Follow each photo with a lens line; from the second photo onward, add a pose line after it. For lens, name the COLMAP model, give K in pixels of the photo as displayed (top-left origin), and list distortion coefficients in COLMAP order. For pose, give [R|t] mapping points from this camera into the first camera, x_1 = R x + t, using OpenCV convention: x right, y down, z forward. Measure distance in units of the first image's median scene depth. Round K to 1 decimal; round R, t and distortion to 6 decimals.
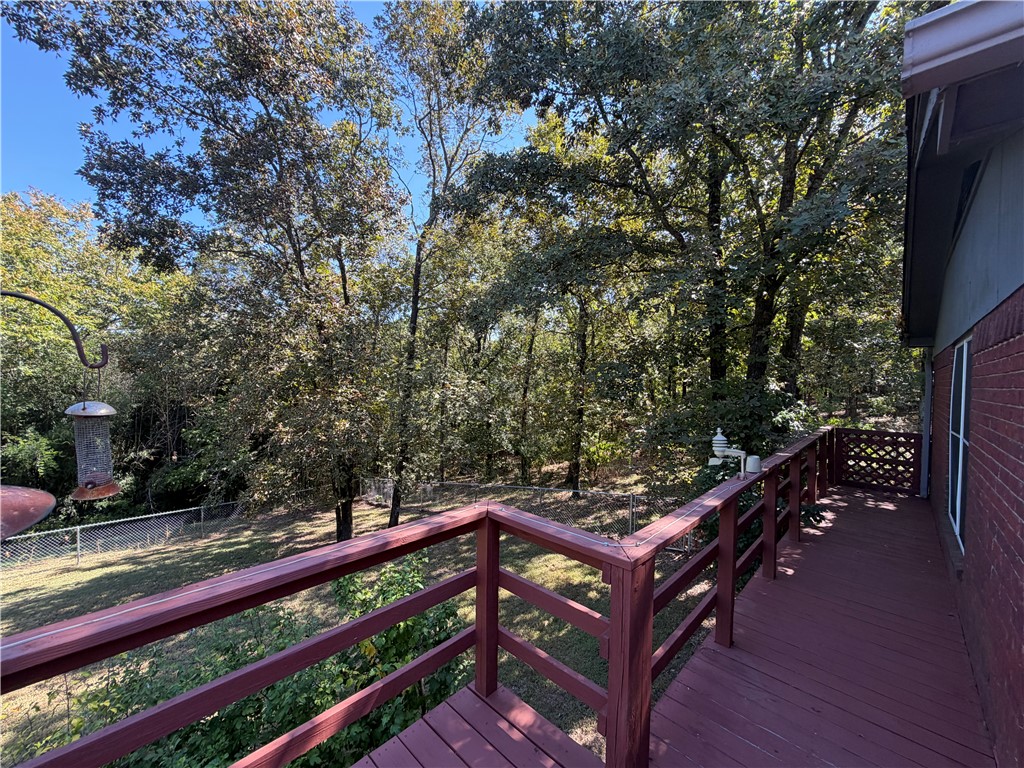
lens RADIAL K [[409.4, 0, 510.6], [0, 409.4, 382.4], [0, 0, 1]] dist [0.002828, -0.000274]
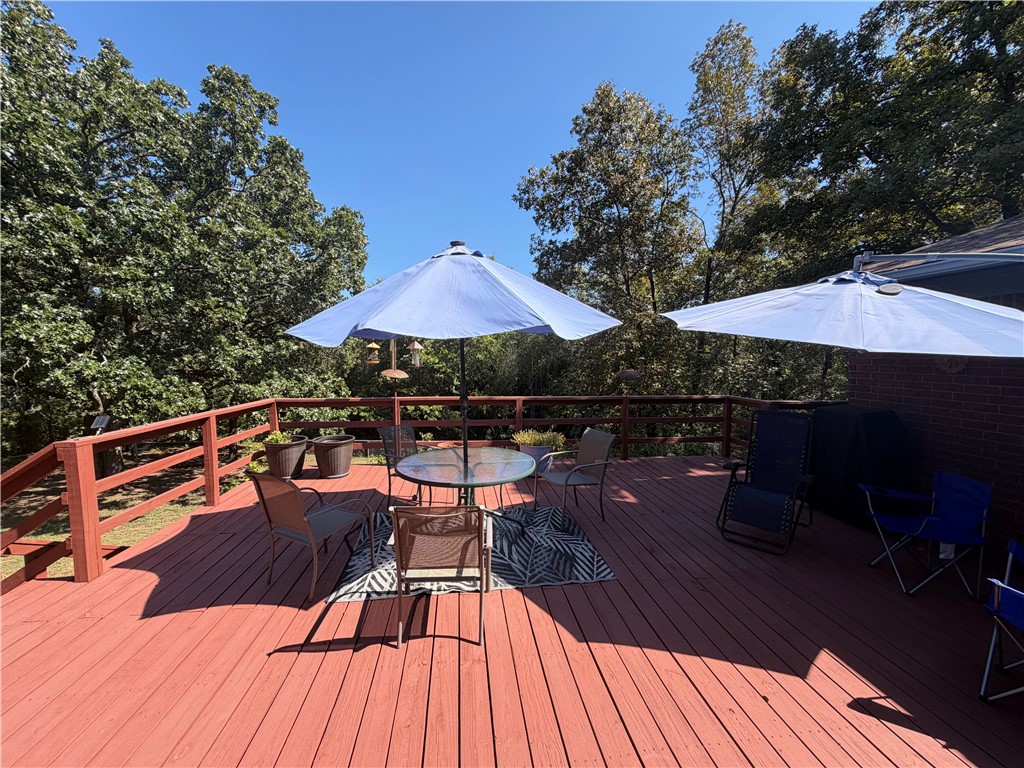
lens RADIAL K [[409.4, 0, 513.0], [0, 409.4, 387.4], [0, 0, 1]] dist [0.002828, -0.000274]
pose [[0.786145, 0.031451, -0.617241, 0.099966], [-0.001297, 0.998786, 0.049241, 0.017329], [0.618040, -0.037910, 0.785232, -0.418334]]
